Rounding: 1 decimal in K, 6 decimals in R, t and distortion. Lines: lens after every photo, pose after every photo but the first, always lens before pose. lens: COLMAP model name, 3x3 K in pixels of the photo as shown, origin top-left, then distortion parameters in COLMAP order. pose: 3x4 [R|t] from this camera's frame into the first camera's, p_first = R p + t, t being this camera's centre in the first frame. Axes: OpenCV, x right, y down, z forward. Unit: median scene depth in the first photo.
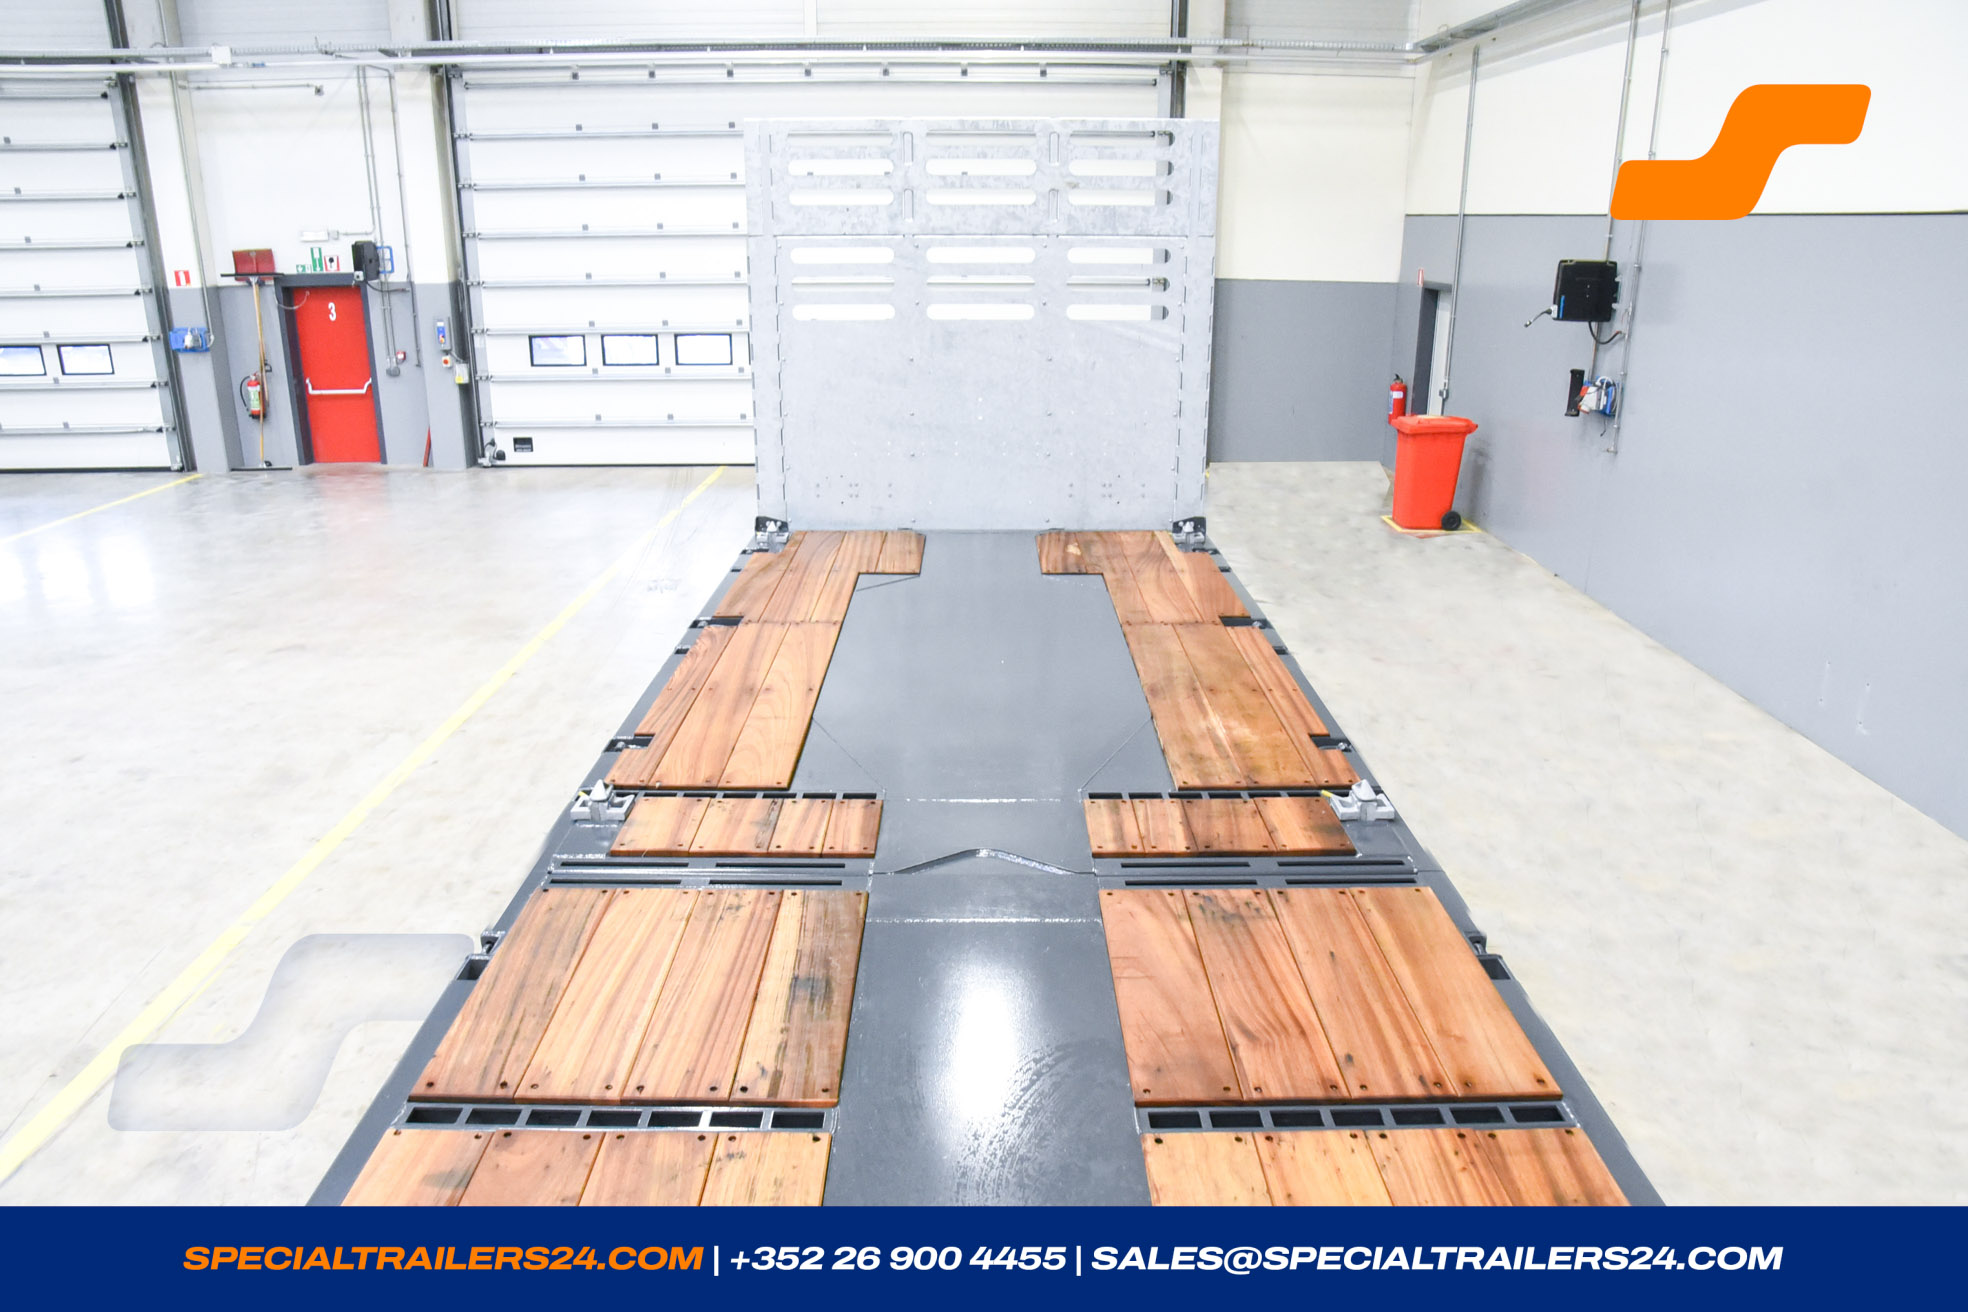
lens RADIAL K [[1370.4, 0, 970.8], [0, 1370.4, 681.5], [0, 0, 1]] dist [-0.135850, 0.070997]
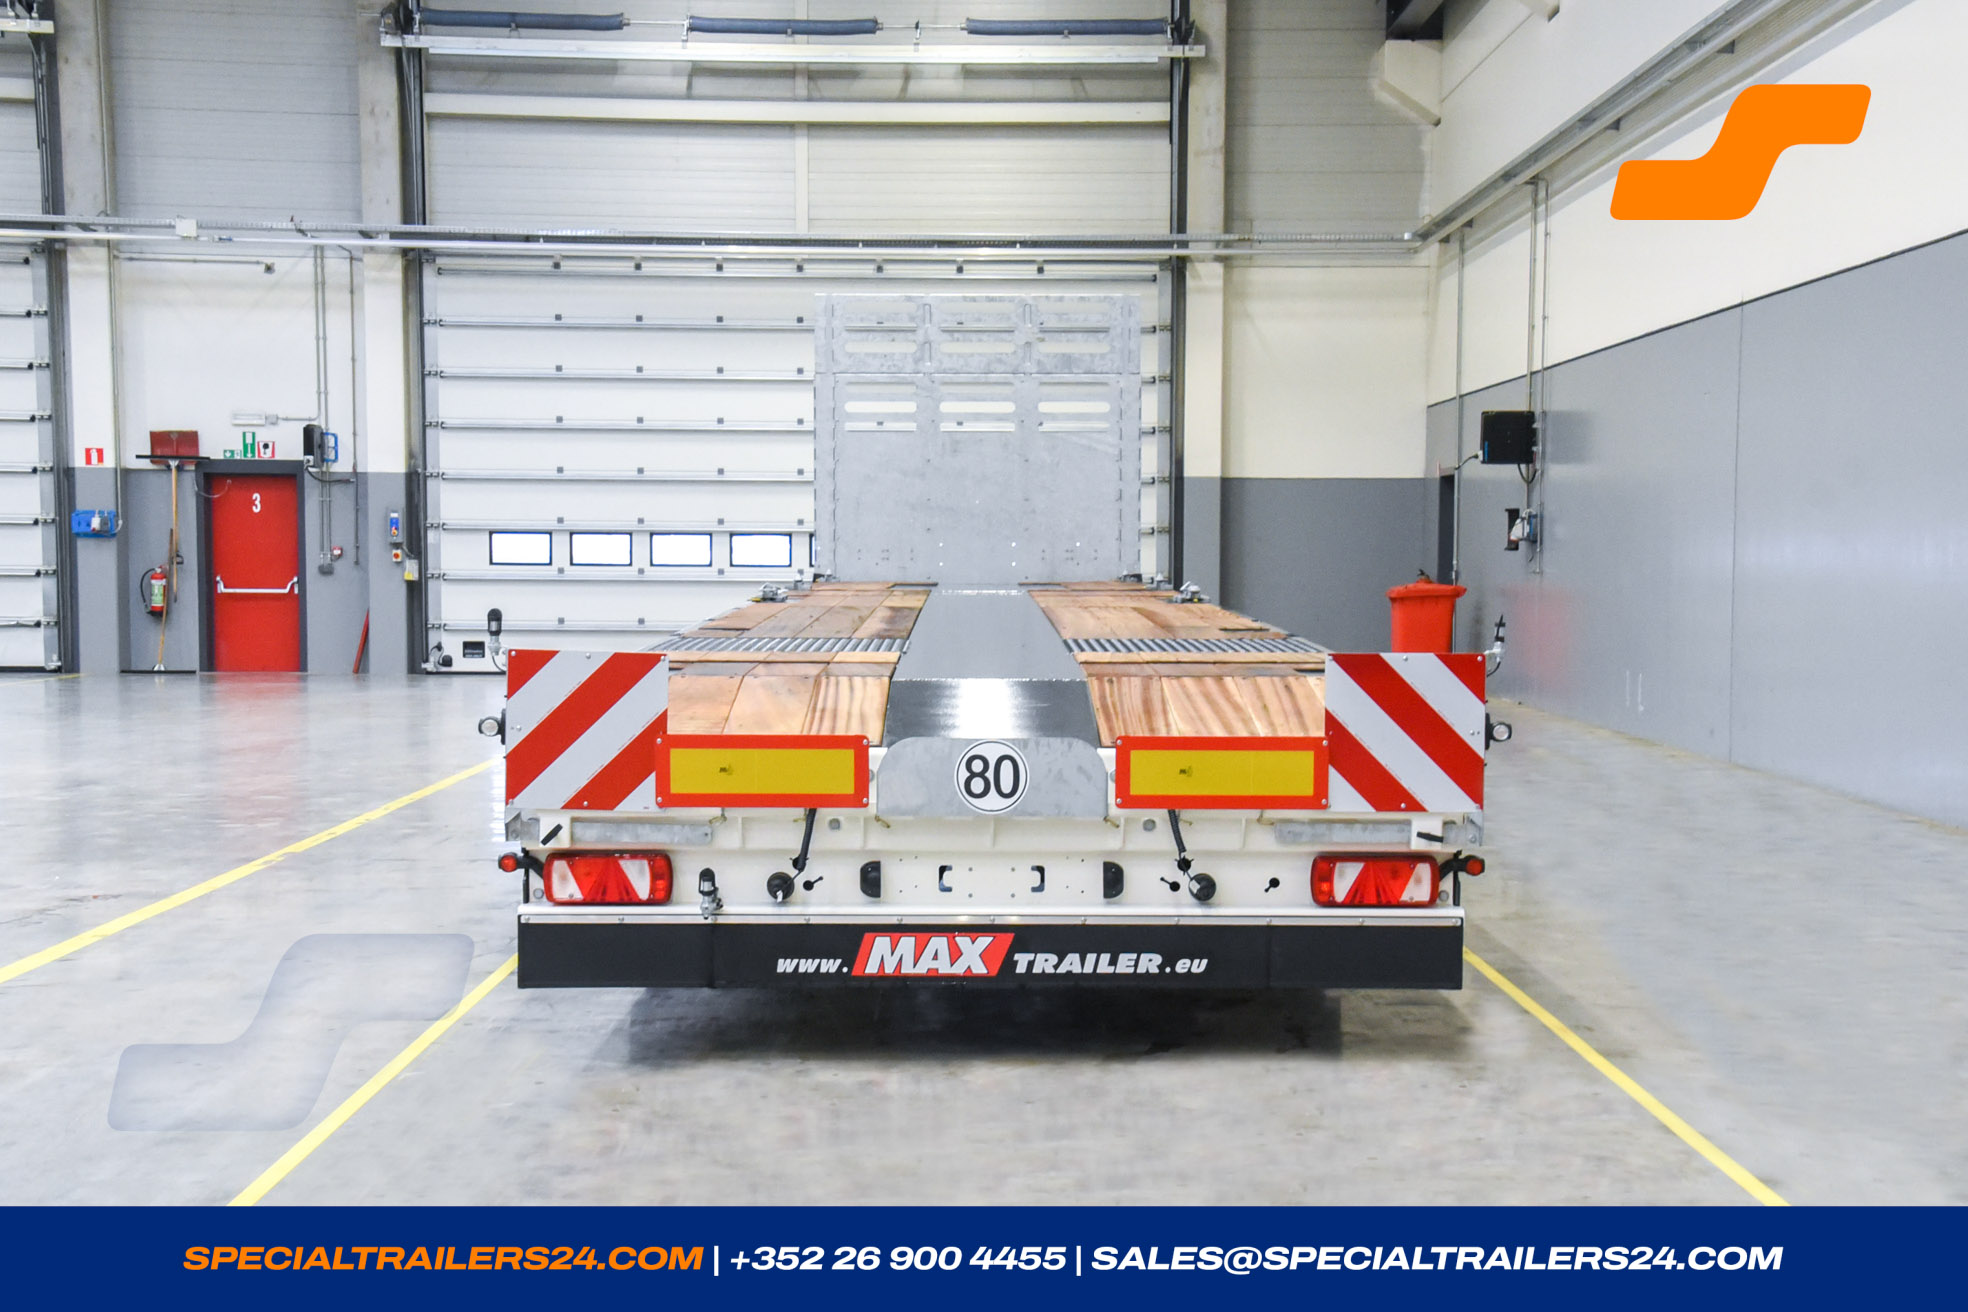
lens RADIAL K [[2594.6, 0, 984.0], [0, 2594.6, 656.0], [0, 0, 1]] dist [0.182217, 0.114068]
pose [[0.999947, -0.000761, 0.010247, -0.006703], [0.003605, 0.959823, -0.280584, 0.347653], [-0.009622, 0.280606, 0.959775, -0.744698]]
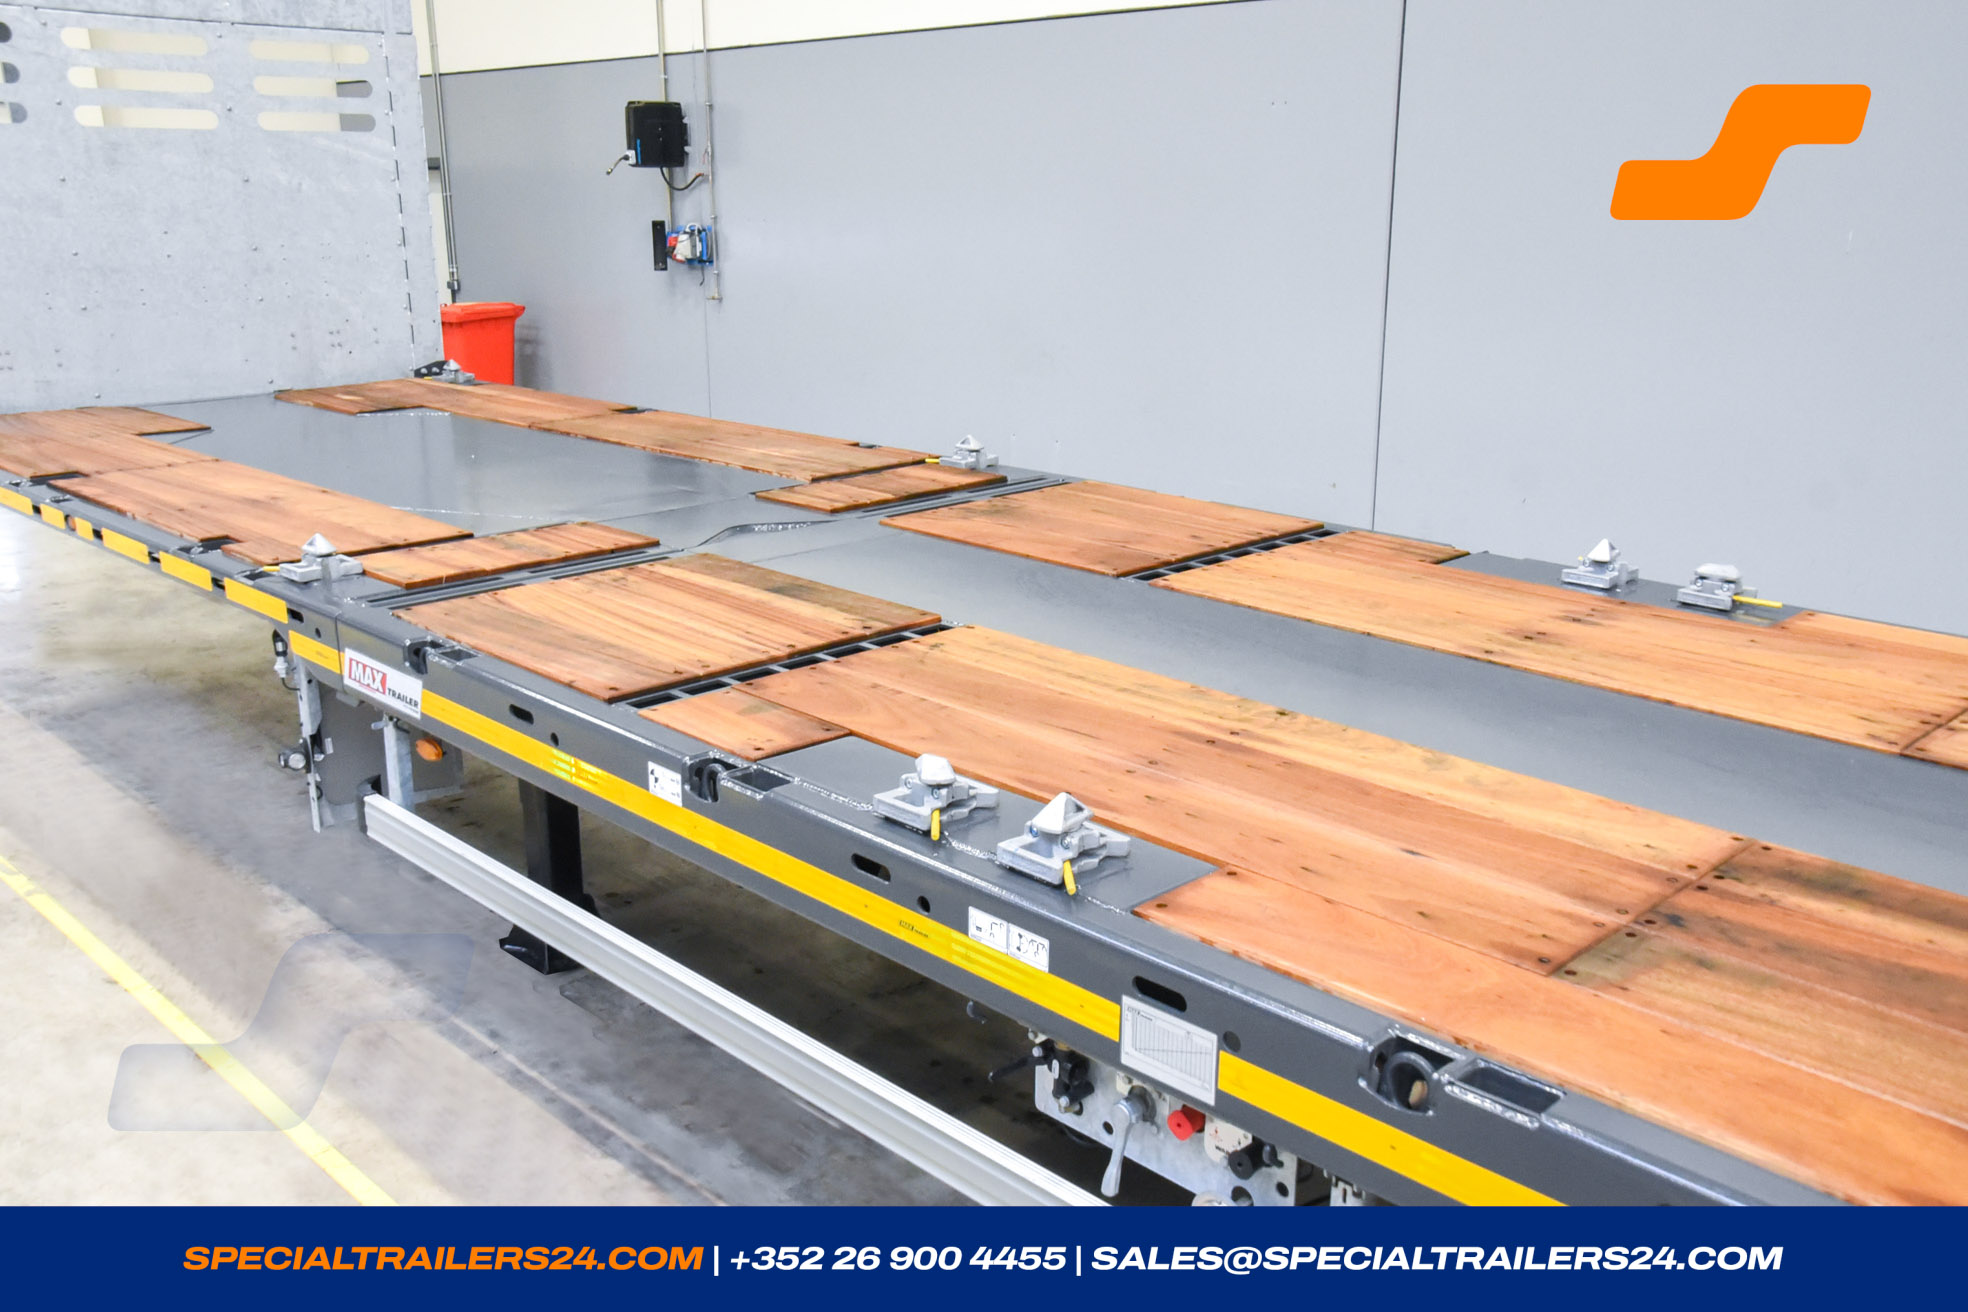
lens RADIAL K [[1703.7, 0, 984.0], [0, 1703.7, 656.0], [0, 0, 1]] dist [-0.002959, 0.096526]
pose [[0.710887, -0.201352, 0.673867, -0.186617], [0.236490, 0.970786, 0.040590, 0.052808], [-0.662353, 0.130508, 0.737737, -0.014570]]
